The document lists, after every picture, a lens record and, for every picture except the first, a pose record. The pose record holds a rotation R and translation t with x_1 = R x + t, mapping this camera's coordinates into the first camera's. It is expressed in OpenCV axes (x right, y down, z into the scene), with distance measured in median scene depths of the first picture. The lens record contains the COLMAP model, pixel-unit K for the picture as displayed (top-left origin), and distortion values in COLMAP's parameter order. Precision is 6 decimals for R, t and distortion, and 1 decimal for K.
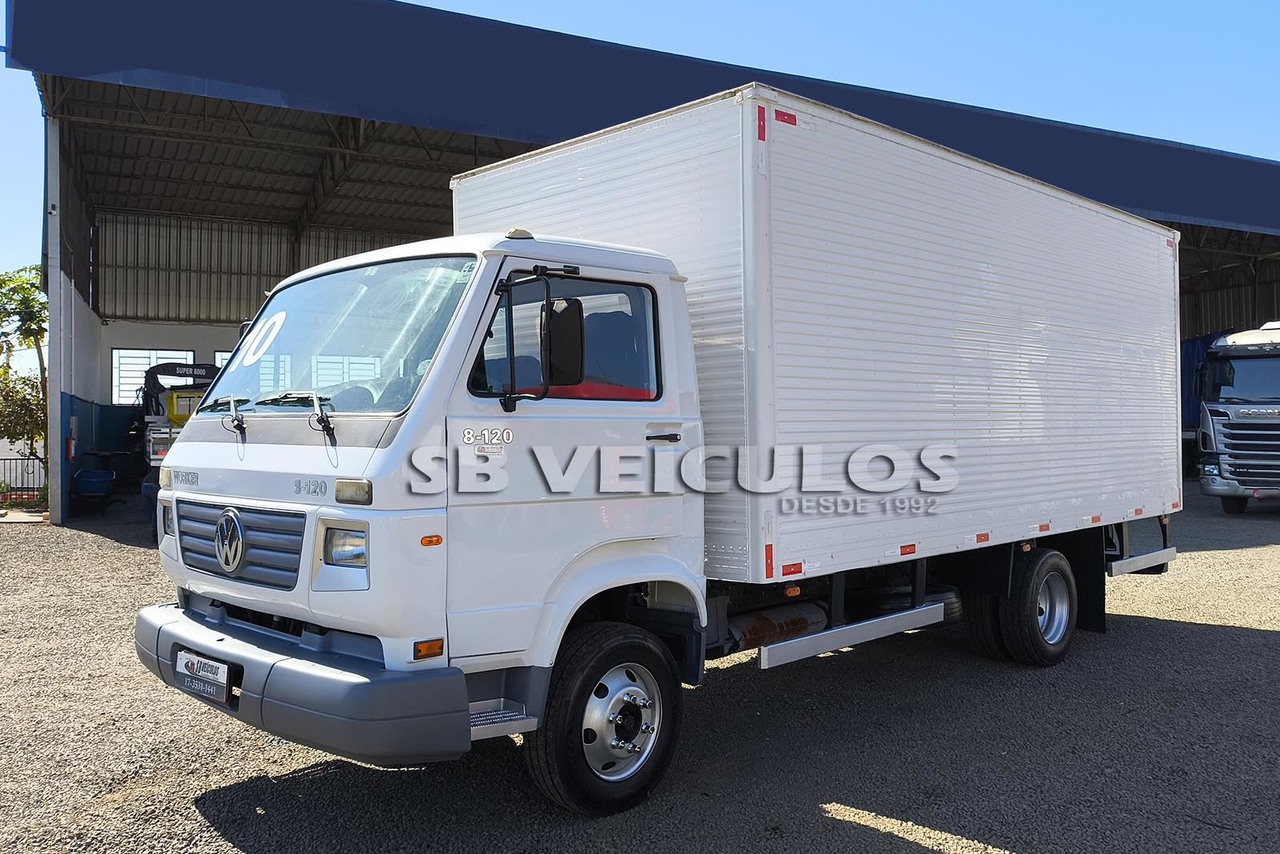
lens RADIAL K [[1029.5, 0, 640.0], [0, 1029.5, 427.0], [0, 0, 1]] dist [0.003168, 0.000195]
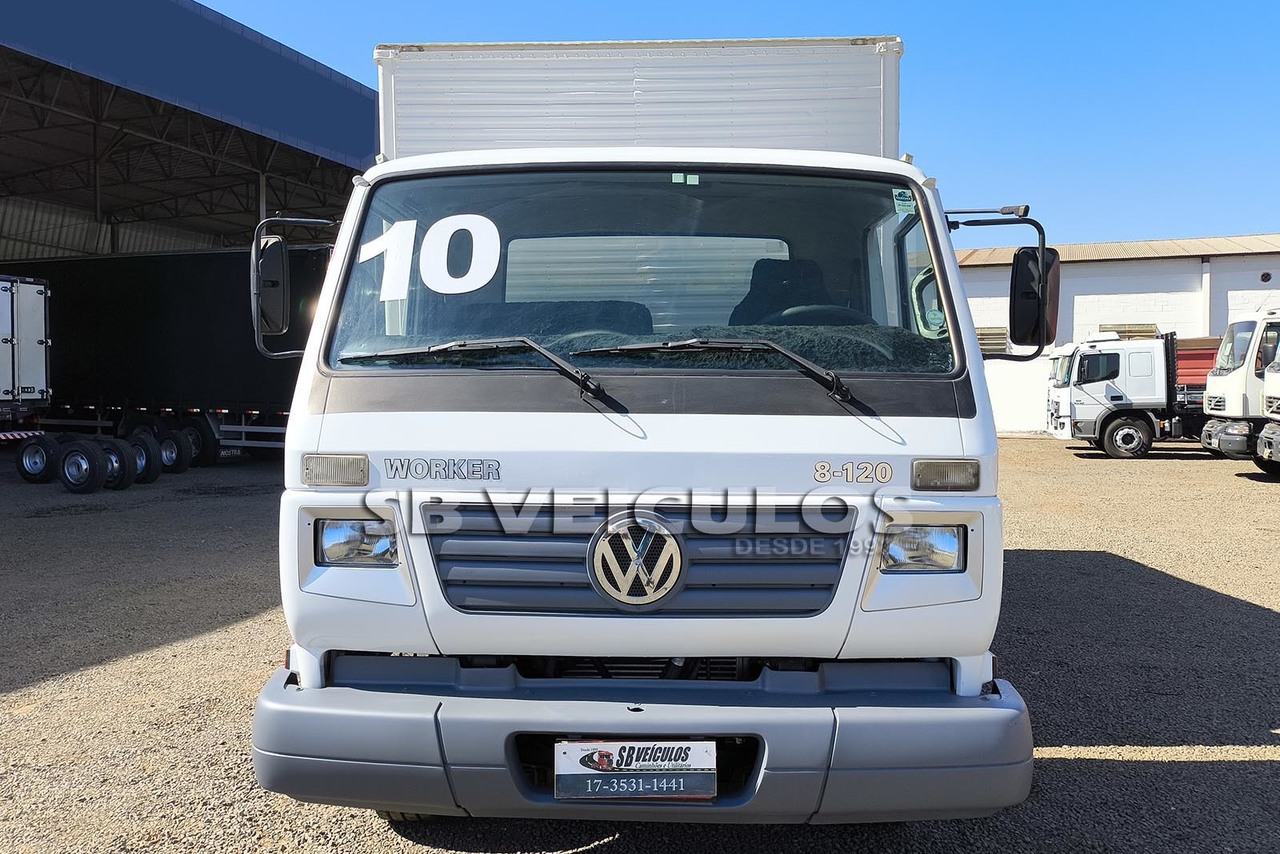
lens RADIAL K [[1029.5, 0, 640.0], [0, 1029.5, 427.0], [0, 0, 1]] dist [0.003168, 0.000195]
pose [[0.727591, -0.016351, 0.685817, -0.862501], [-0.010460, 0.999335, 0.034923, 0.001508], [-0.685932, -0.032583, 0.726936, 0.525498]]
